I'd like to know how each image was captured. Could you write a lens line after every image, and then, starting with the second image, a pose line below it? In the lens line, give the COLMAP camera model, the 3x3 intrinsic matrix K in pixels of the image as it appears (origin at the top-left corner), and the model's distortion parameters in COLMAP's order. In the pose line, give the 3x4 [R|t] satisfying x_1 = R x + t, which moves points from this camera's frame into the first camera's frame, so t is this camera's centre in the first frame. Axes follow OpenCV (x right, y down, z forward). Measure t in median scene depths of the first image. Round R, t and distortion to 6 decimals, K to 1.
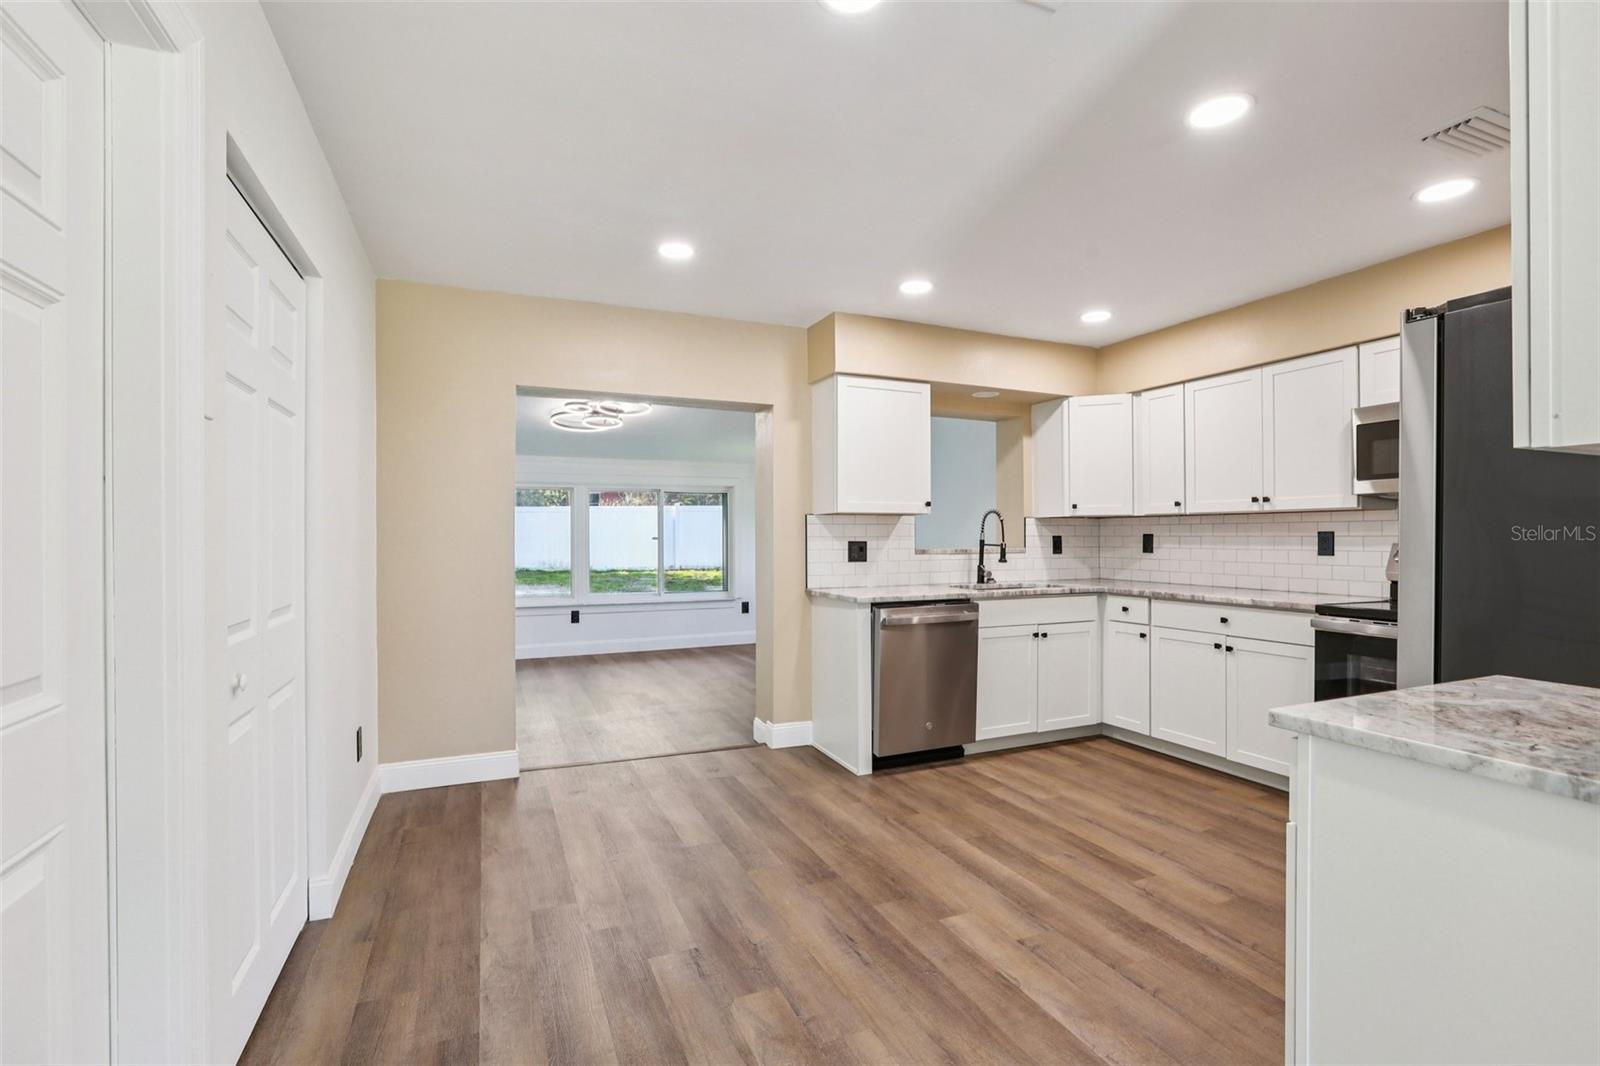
lens RADIAL K [[730.2, 0, 789.1], [0, 730.2, 523.7], [0, 0, 1]] dist [-0.033698, 0.012427]
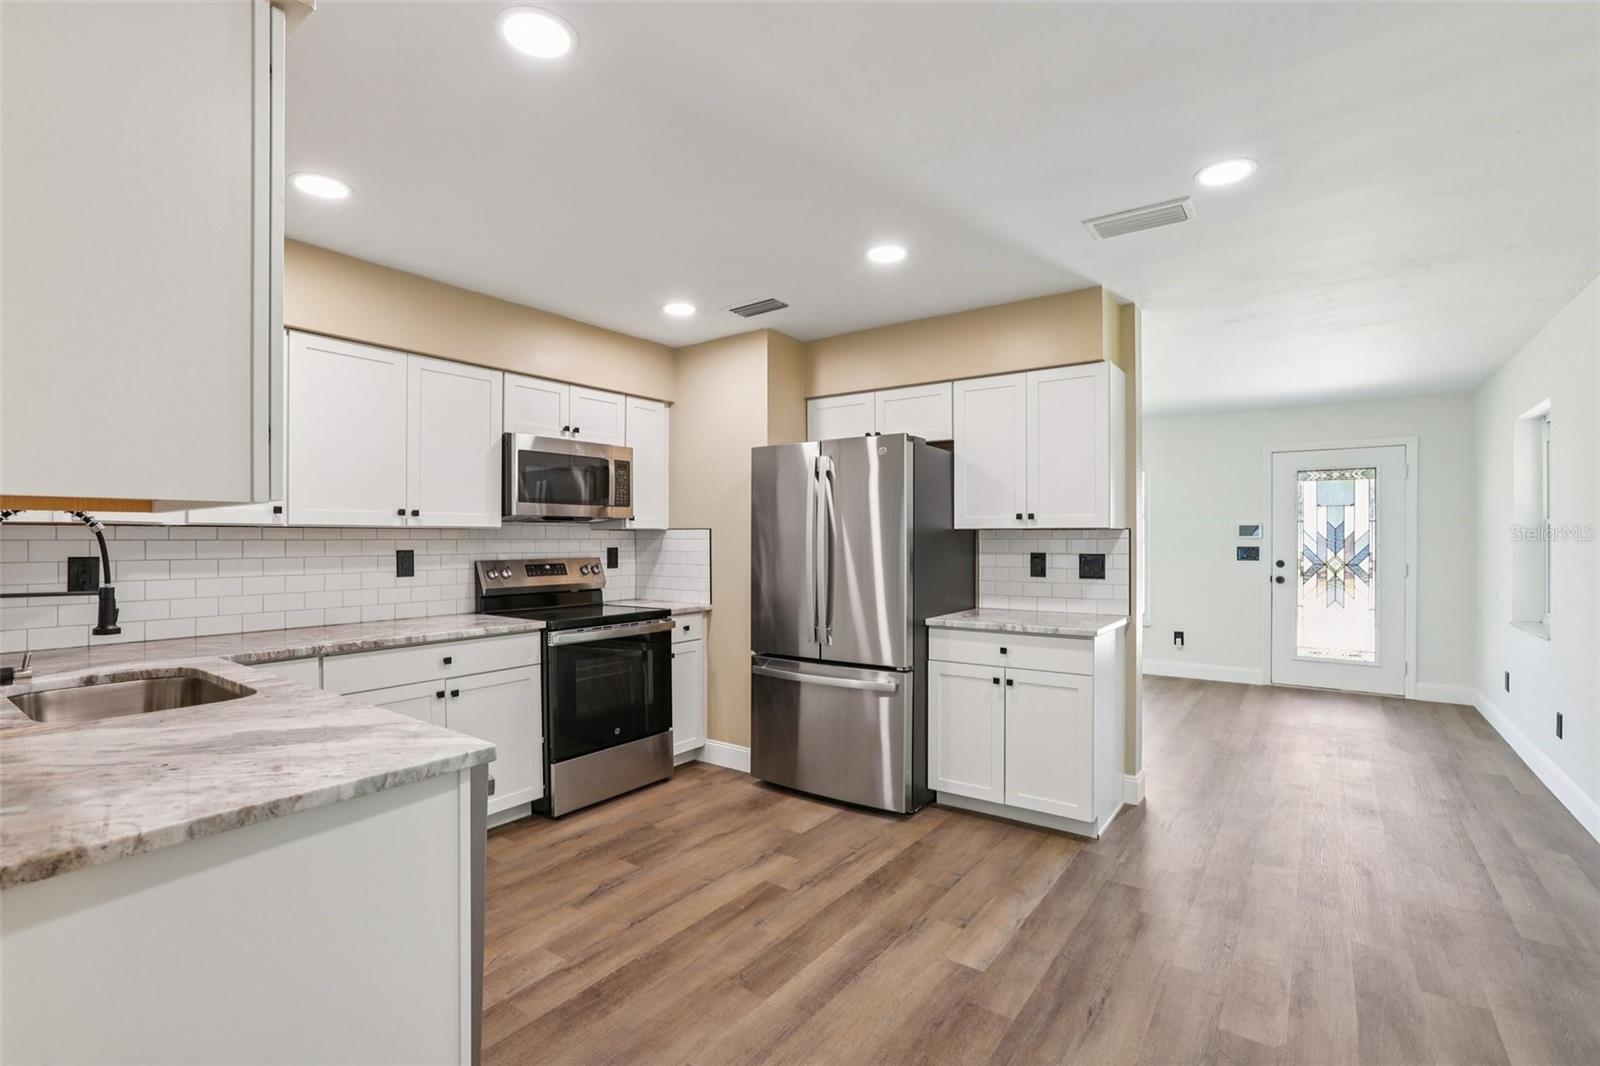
lens RADIAL K [[730.2, 0, 796.2], [0, 730.2, 526.8], [0, 0, 1]] dist [-0.033698, 0.012427]
pose [[-0.513944, 0.016128, 0.857672, -0.293691], [-0.010391, 0.999633, -0.025024, -0.000751], [-0.857761, -0.021773, -0.513587, 1.044939]]
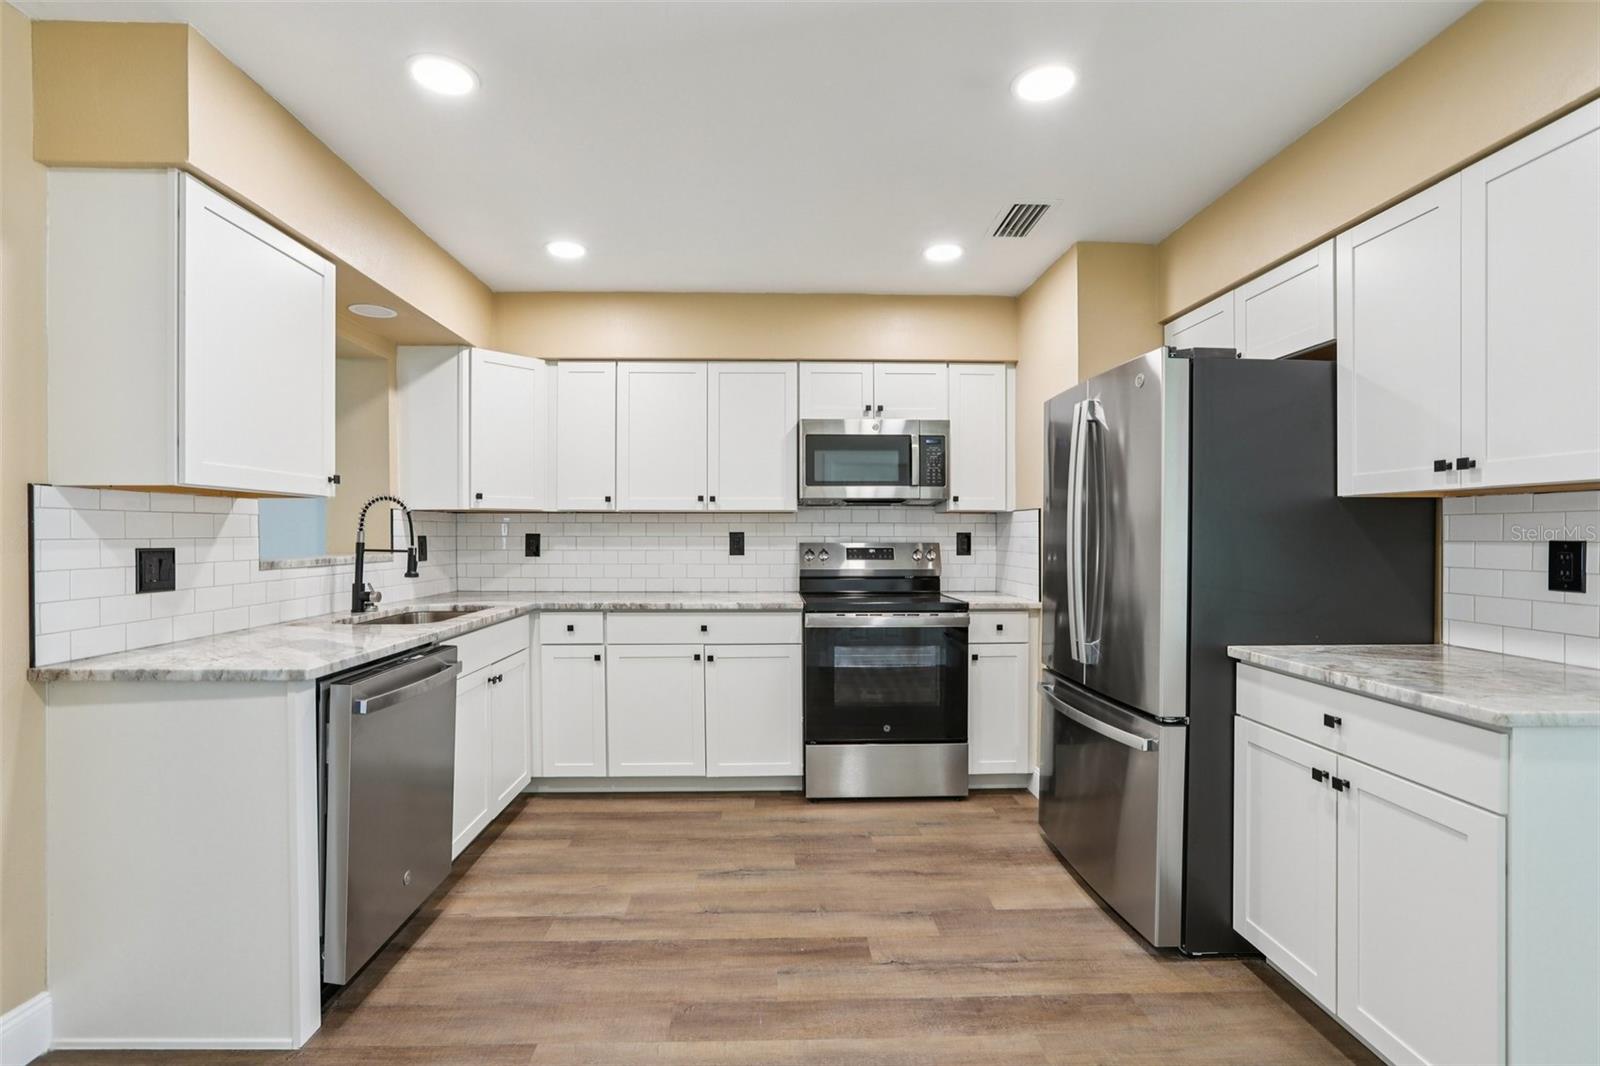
lens RADIAL K [[730.2, 0, 788.4], [0, 730.2, 529.0], [0, 0, 1]] dist [-0.033698, 0.012427]
pose [[0.363448, 0.008658, 0.931574, -0.220477], [-0.016057, 0.999866, -0.003029, 0.008253], [-0.931476, -0.013857, 0.363539, 0.540854]]
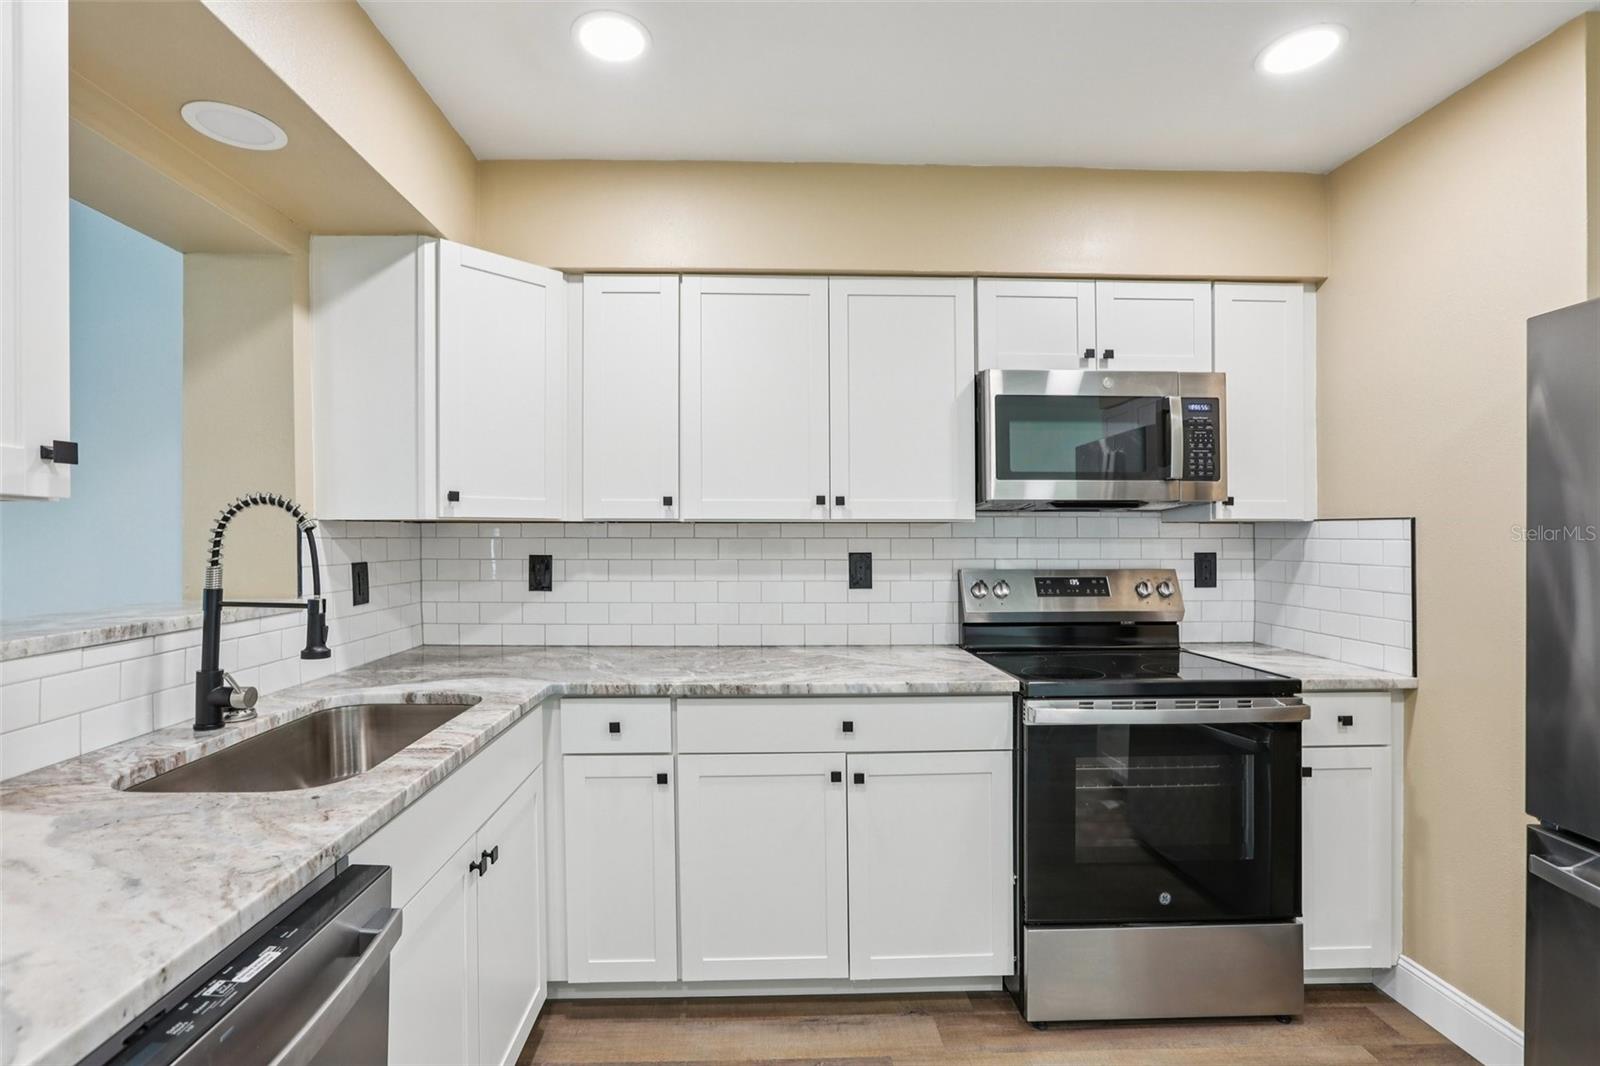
lens RADIAL K [[730.2, 0, 775.1], [0, 730.2, 533.3], [0, 0, 1]] dist [-0.033698, 0.012427]
pose [[0.361265, 0.003314, 0.932457, 0.080448], [-0.015505, 0.999877, 0.002454, -0.007444], [-0.932334, -0.015344, 0.361272, 0.826244]]
